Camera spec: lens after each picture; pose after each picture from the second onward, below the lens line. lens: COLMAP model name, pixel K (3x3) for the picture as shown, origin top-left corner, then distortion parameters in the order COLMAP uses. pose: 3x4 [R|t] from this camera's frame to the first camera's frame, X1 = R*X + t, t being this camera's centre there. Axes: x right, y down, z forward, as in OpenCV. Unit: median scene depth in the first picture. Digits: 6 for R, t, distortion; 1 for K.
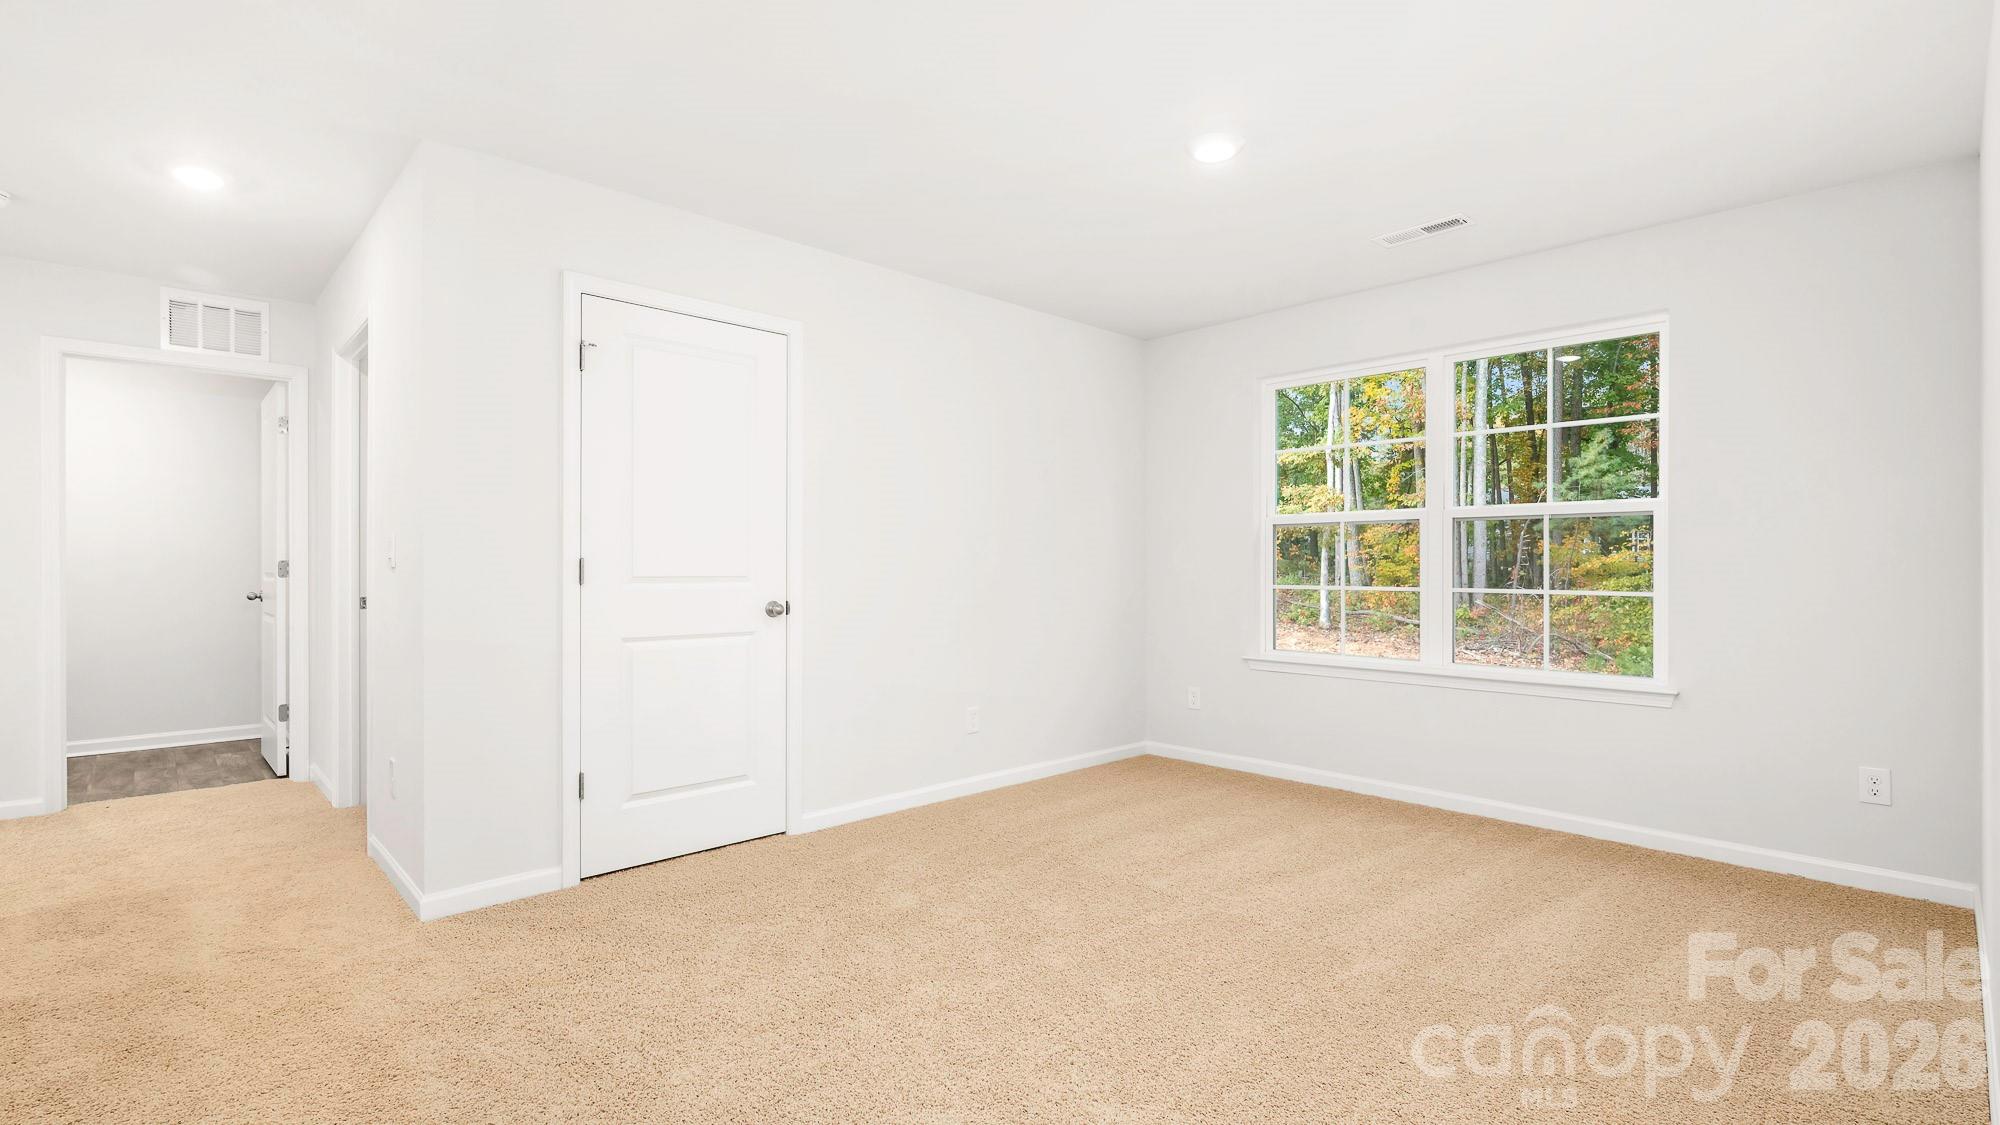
lens RADIAL K [[905.9, 0, 1006.1], [0, 905.9, 573.5], [0, 0, 1]] dist [0.004350, 0.000354]
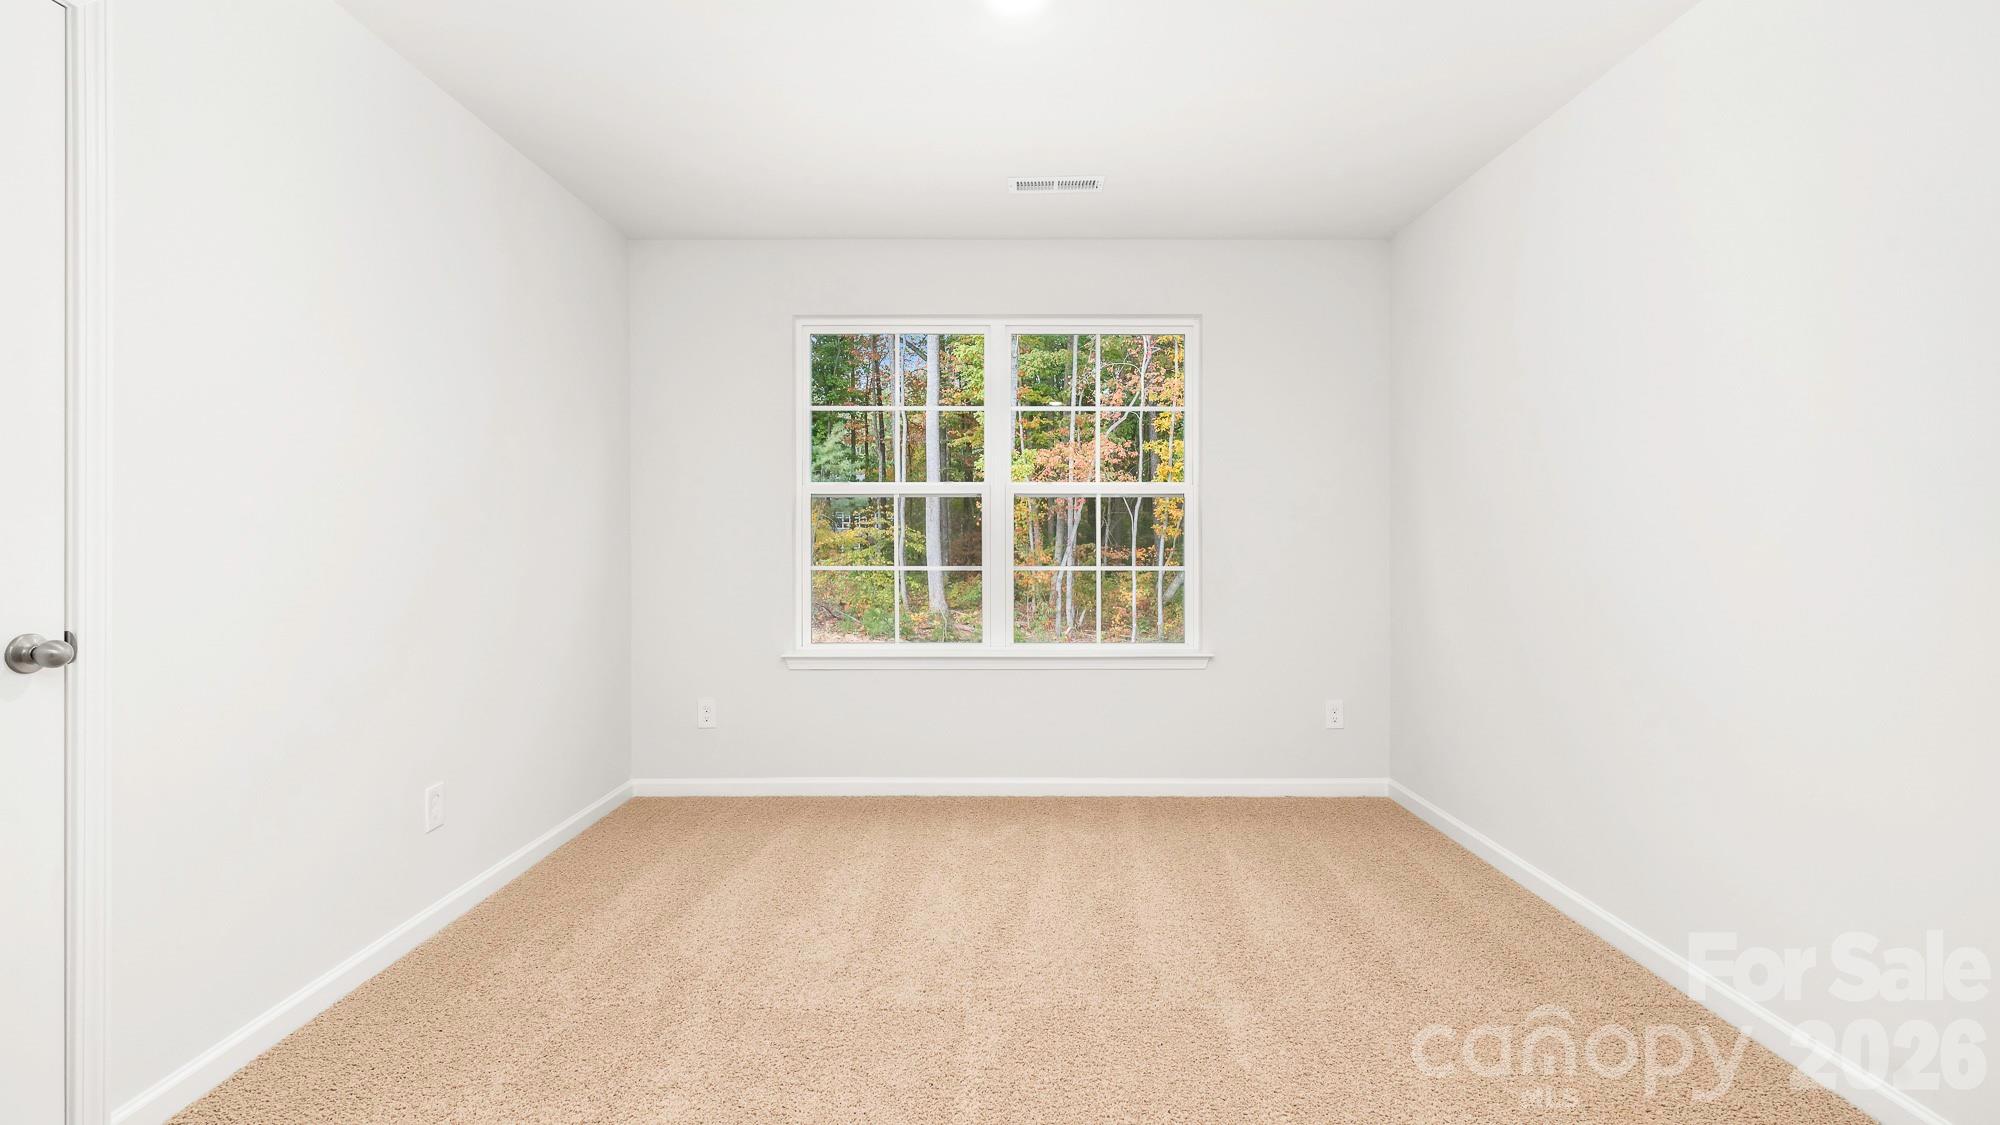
lens RADIAL K [[905.9, 0, 1002.4], [0, 905.9, 548.8], [0, 0, 1]] dist [0.004350, 0.000354]
pose [[0.688474, -0.006837, 0.725229, -0.221462], [0.005701, 0.999976, 0.004014, -0.006937], [-0.725239, 0.001371, 0.688496, 0.346661]]
